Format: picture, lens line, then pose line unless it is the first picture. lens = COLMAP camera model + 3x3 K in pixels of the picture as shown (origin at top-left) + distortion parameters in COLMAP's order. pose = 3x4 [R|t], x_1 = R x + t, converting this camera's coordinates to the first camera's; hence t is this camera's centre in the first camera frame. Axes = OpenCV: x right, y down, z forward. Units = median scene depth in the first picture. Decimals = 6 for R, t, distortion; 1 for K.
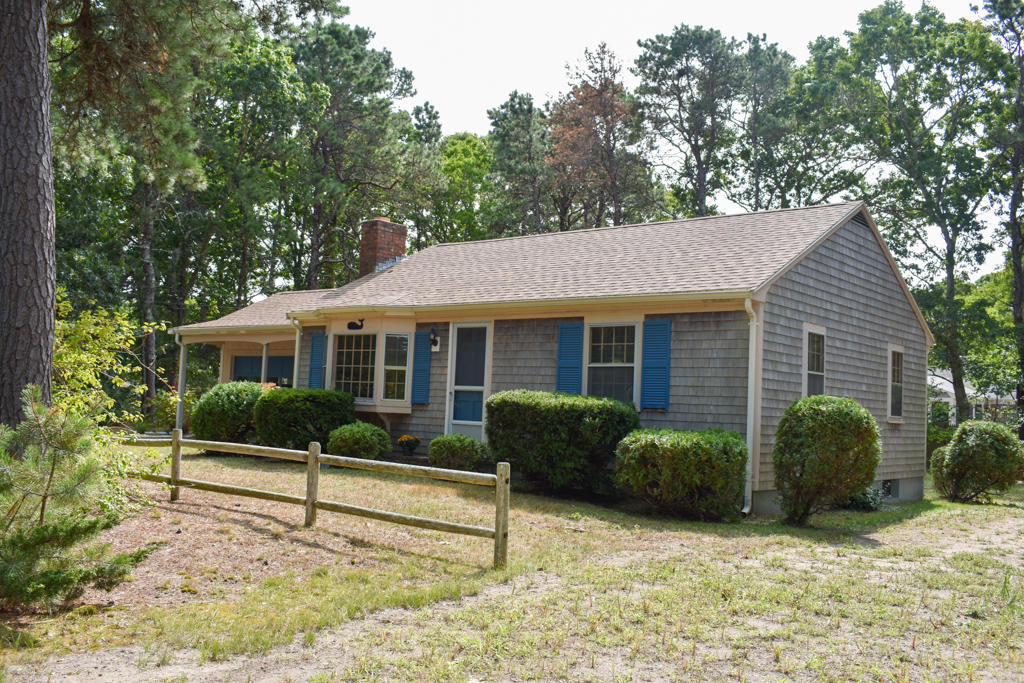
lens RADIAL K [[979.2, 0, 512.0], [0, 979.2, 341.5], [0, 0, 1]] dist [-0.116332, -0.002208]
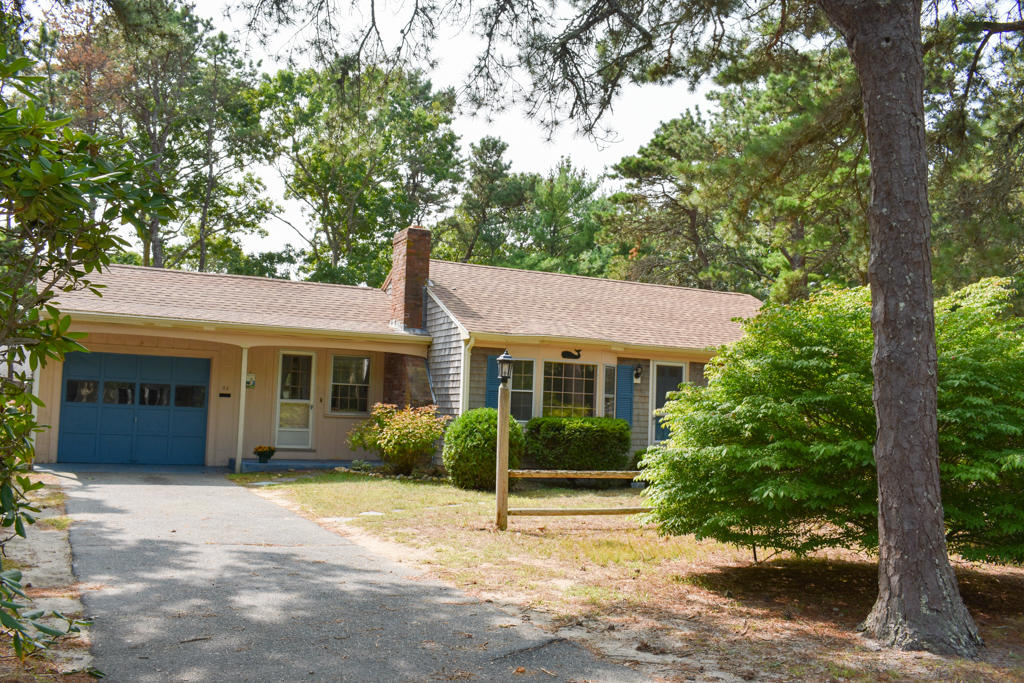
lens RADIAL K [[979.2, 0, 512.0], [0, 979.2, 341.5], [0, 0, 1]] dist [-0.116332, -0.002208]
pose [[0.374267, 0.063370, 0.925153, -1.236099], [-0.059604, 0.997243, -0.044196, 0.021202], [-0.925403, -0.038602, 0.377013, 0.695162]]
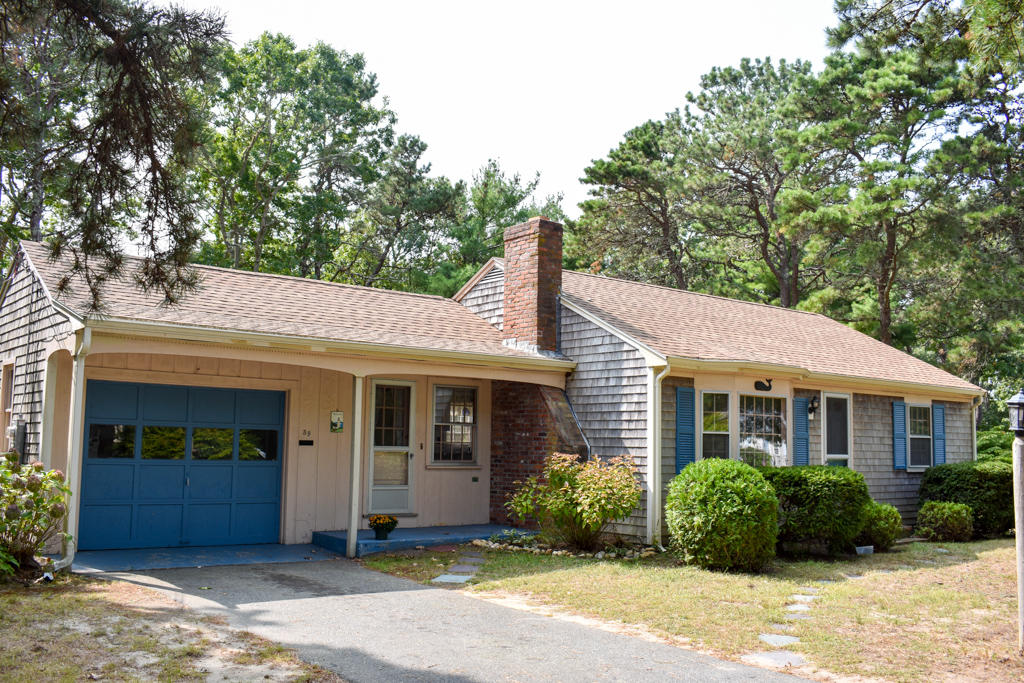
lens RADIAL K [[979.2, 0, 512.0], [0, 979.2, 341.5], [0, 0, 1]] dist [-0.116332, -0.002208]
pose [[0.169626, 0.084044, 0.981918, -1.078462], [-0.054471, 0.995634, -0.075808, 0.022044], [-0.984002, -0.040627, 0.173463, 1.128697]]
